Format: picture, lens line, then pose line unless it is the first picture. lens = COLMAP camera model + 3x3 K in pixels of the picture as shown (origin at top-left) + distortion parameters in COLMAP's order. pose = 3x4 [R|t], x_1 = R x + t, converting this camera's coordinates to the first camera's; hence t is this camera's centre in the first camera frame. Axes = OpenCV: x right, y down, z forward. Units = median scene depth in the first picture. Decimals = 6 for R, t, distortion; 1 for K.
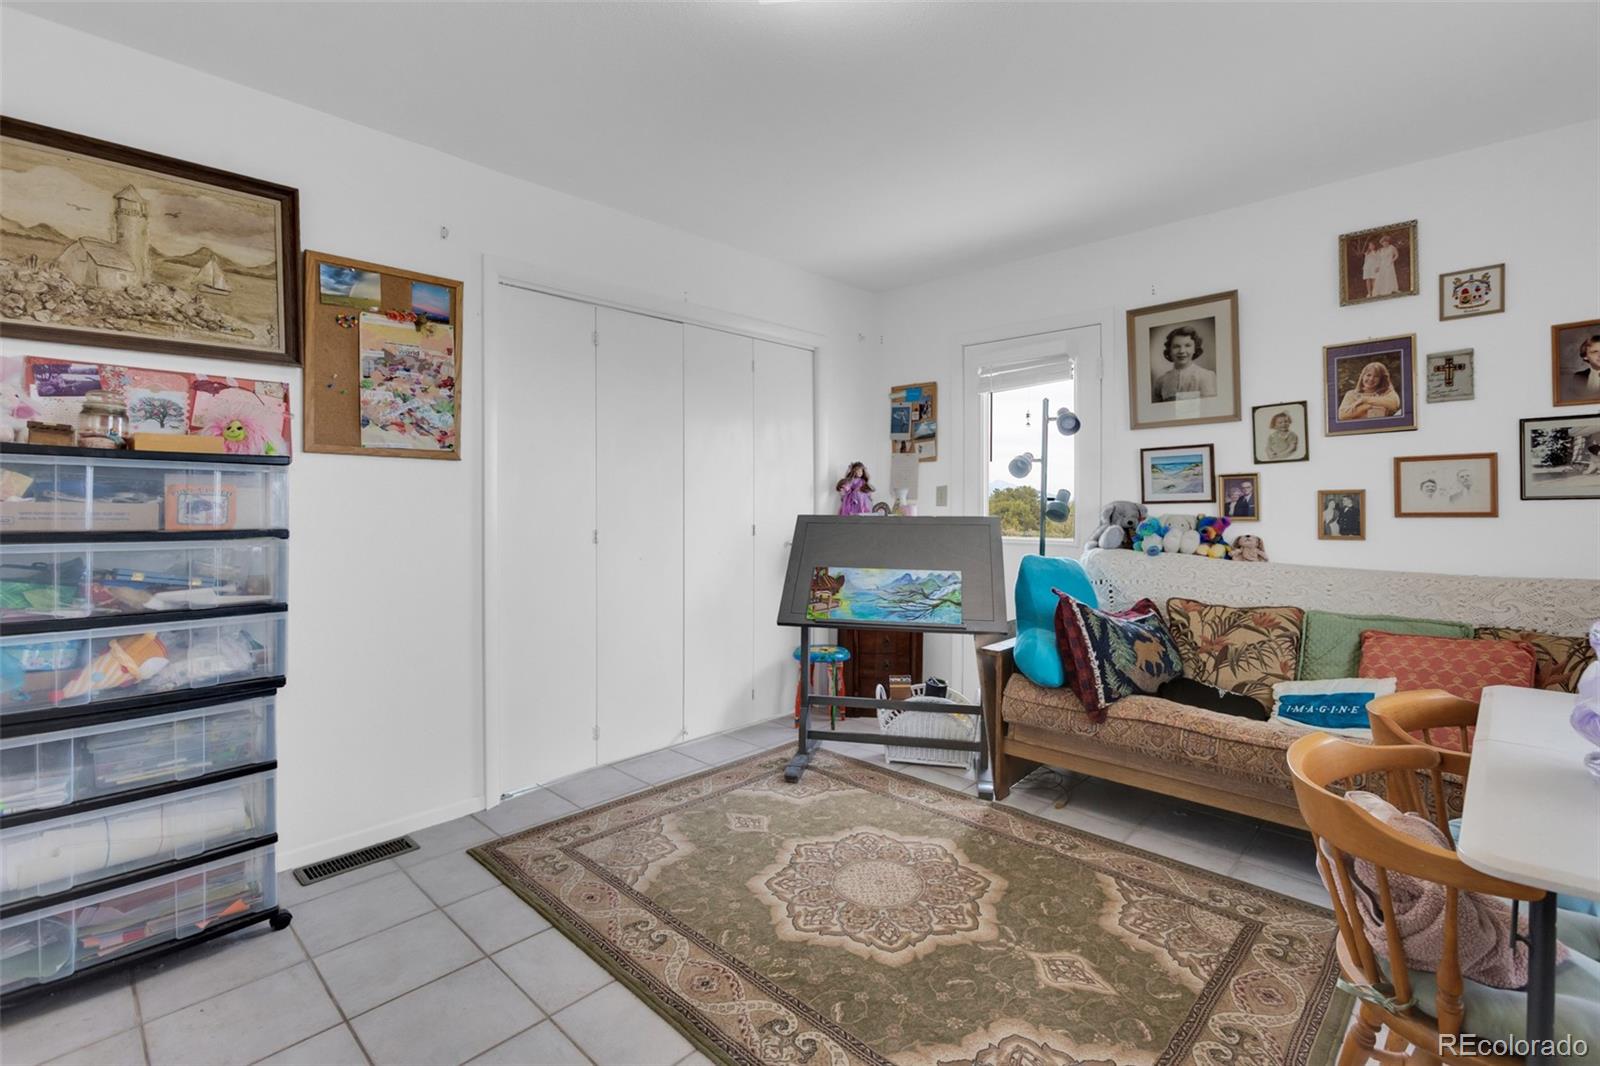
lens RADIAL K [[723.3, 0, 805.8], [0, 723.3, 523.0], [0, 0, 1]] dist [-0.002170, 0.005061]
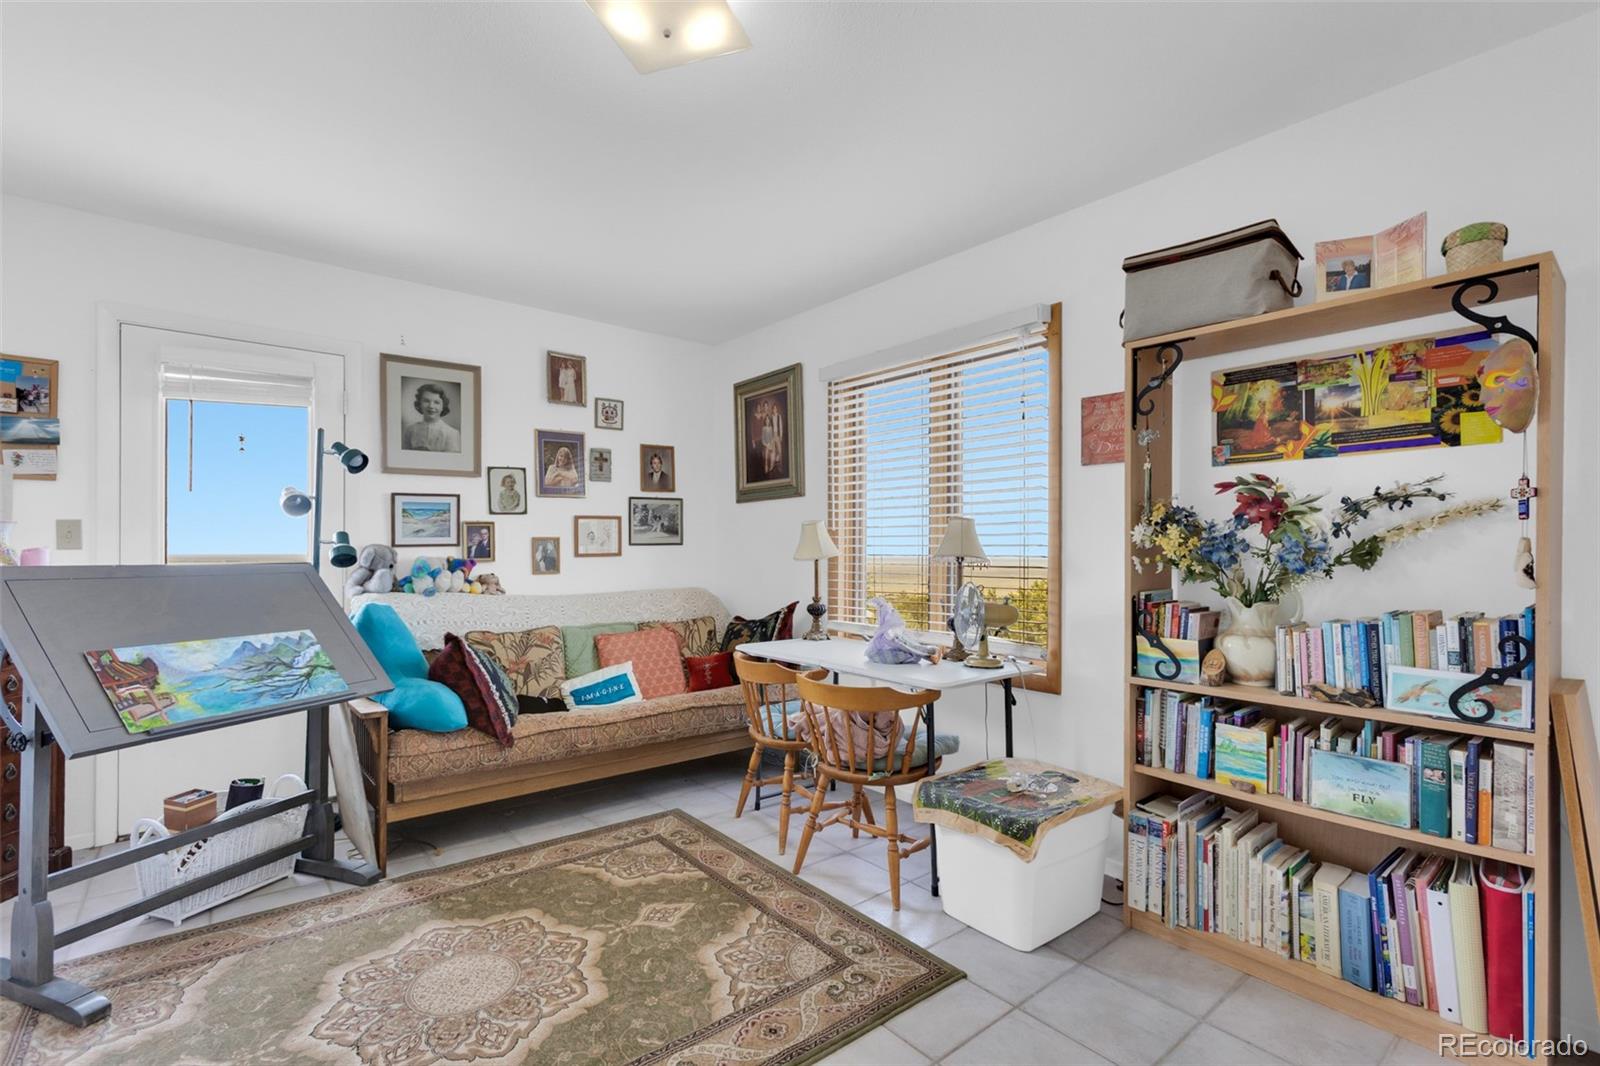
lens RADIAL K [[709.7, 0, 793.3], [0, 709.7, 560.4], [0, 0, 1]] dist [-0.038830, 0.014887]
pose [[0.129117, -0.016055, 0.991499, -0.511882], [0.024181, 0.999623, 0.013038, -0.008474], [-0.991334, 0.022292, 0.129457, 0.371771]]
